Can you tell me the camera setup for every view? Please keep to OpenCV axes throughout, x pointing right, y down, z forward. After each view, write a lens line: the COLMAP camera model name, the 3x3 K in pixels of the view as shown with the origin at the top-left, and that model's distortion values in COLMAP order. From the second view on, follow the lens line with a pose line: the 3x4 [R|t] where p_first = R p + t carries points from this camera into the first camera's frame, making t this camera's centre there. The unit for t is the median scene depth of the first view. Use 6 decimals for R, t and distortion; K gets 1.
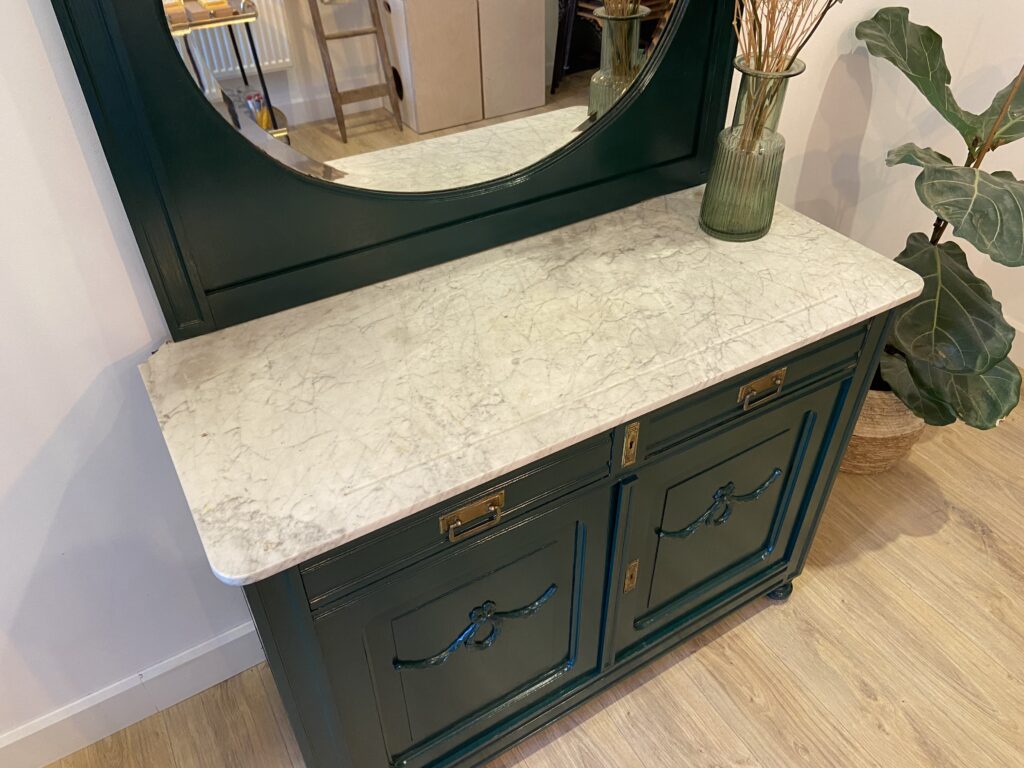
lens RADIAL K [[772.4, 0, 515.0], [0, 772.4, 374.6], [0, 0, 1]] dist [0.104662, -0.124982]
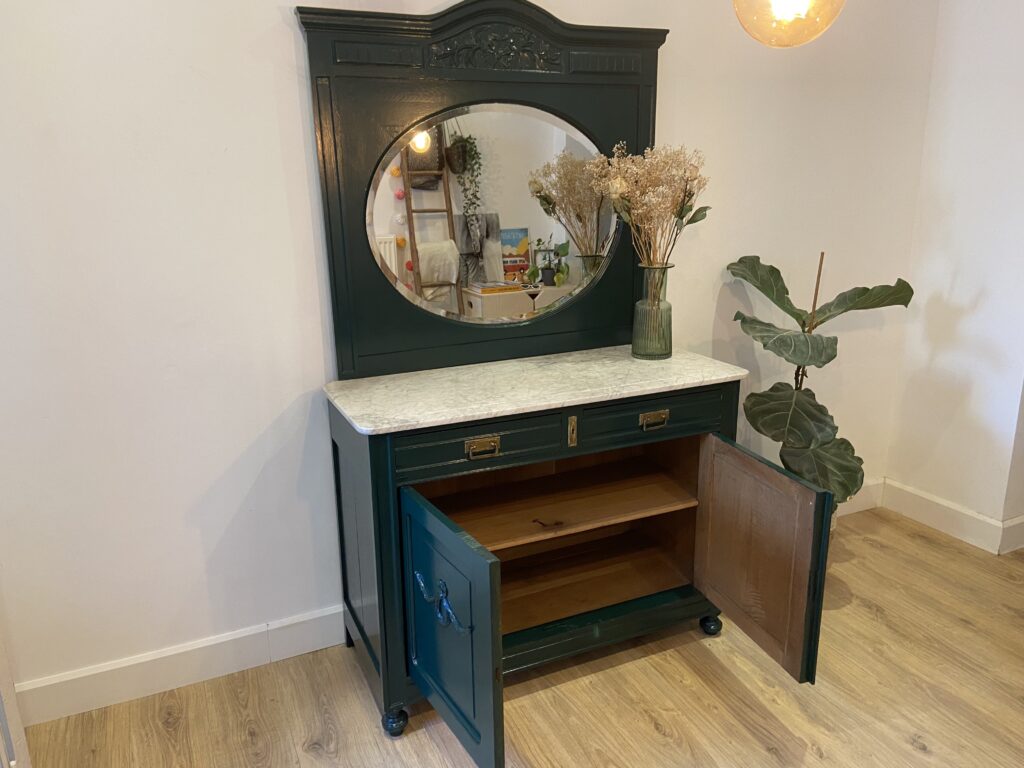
lens RADIAL K [[772.4, 0, 503.0], [0, 772.4, 378.8], [0, 0, 1]] dist [0.104662, -0.124982]
pose [[0.993721, 0.023158, -0.109461, 0.131988], [-0.064922, 0.916143, -0.395558, 0.511546], [0.091122, 0.400181, 0.911895, -0.527370]]
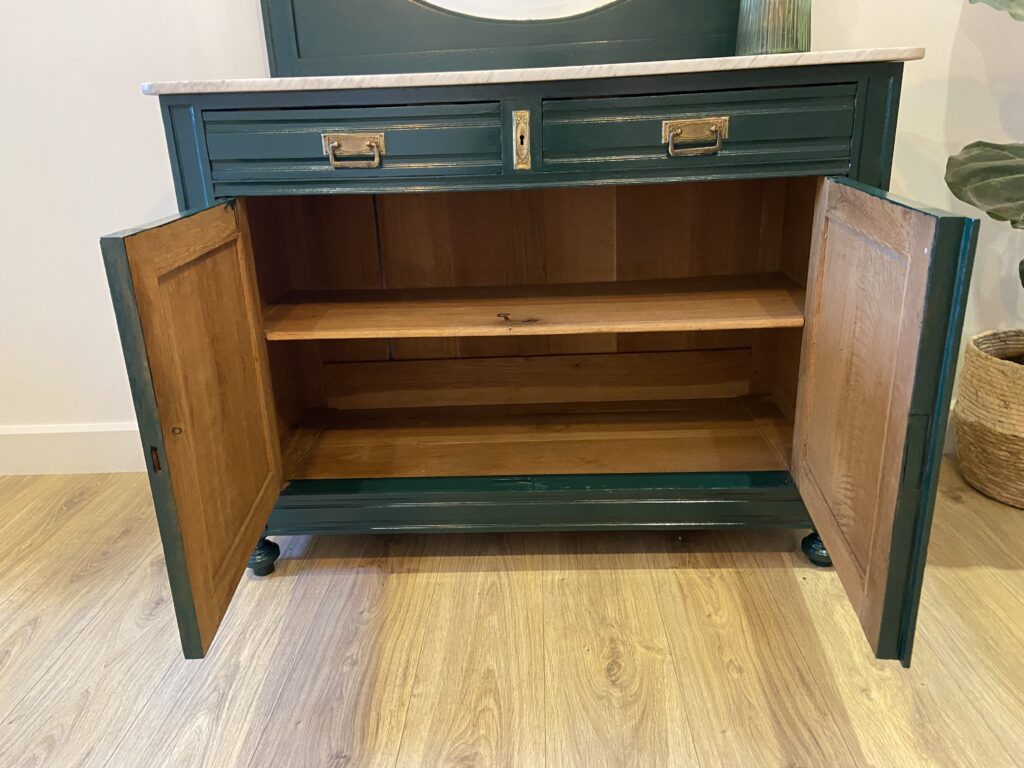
lens RADIAL K [[772.4, 0, 500.5], [0, 772.4, 378.0], [0, 0, 1]] dist [0.104662, -0.124982]
pose [[0.836765, 0.150728, -0.526408, 0.525107], [-0.315755, 0.918249, -0.238992, 0.466054], [0.447351, 0.366197, 0.815952, 0.176911]]
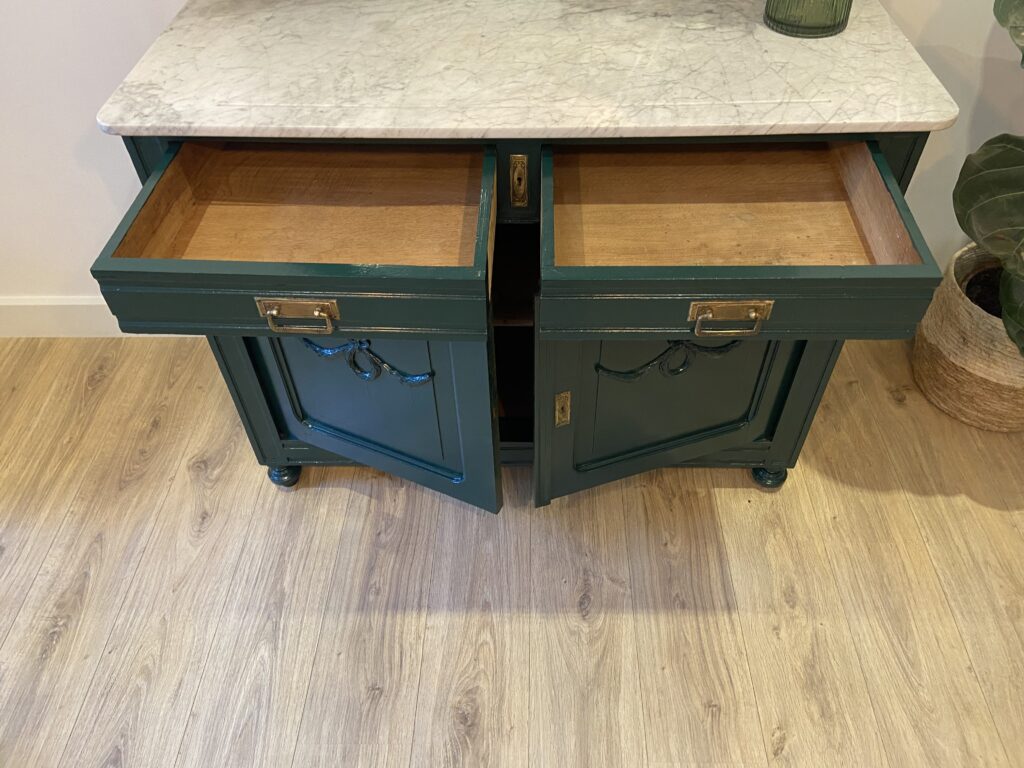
lens RADIAL K [[772.4, 0, 515.0], [0, 772.4, 373.9], [0, 0, 1]] dist [0.104662, -0.124982]
pose [[0.848906, 0.376144, -0.371314, 0.437399], [-0.321942, 0.925145, 0.201147, 0.086712], [0.419179, -0.051213, 0.906458, 0.060791]]
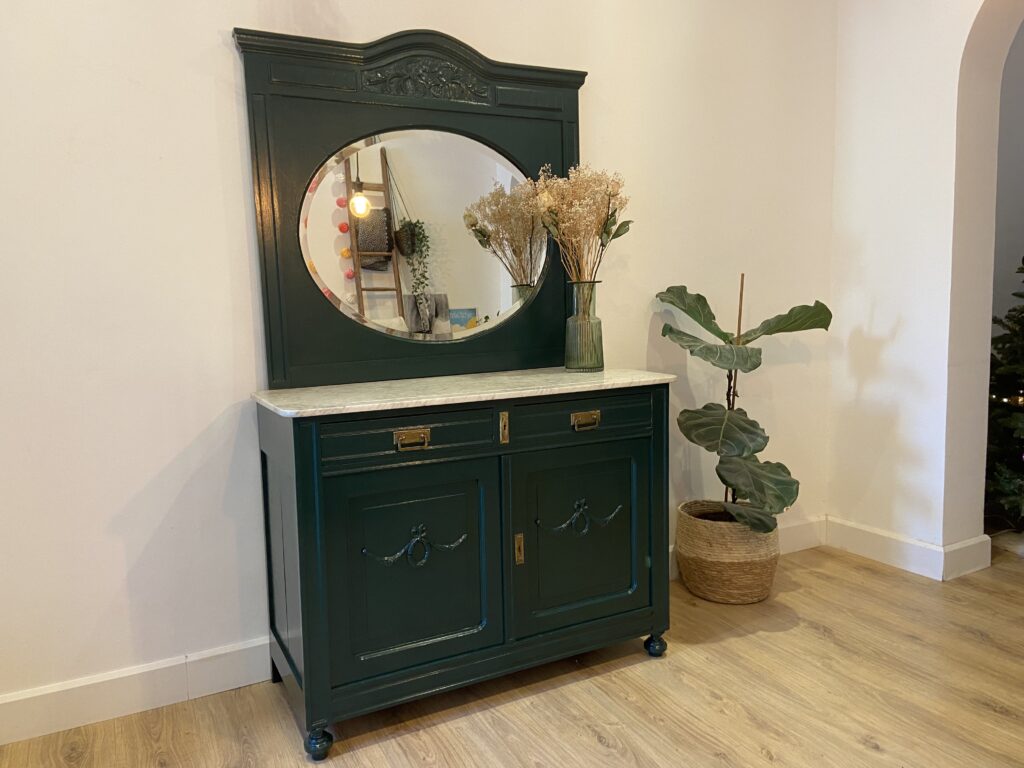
lens RADIAL K [[772.4, 0, 500.8], [0, 772.4, 376.1], [0, 0, 1]] dist [0.104662, -0.124982]
pose [[0.997998, -0.008827, -0.062620, 0.184316], [-0.026202, 0.843496, -0.536496, 0.696148], [0.057556, 0.537062, 0.841577, -0.432683]]
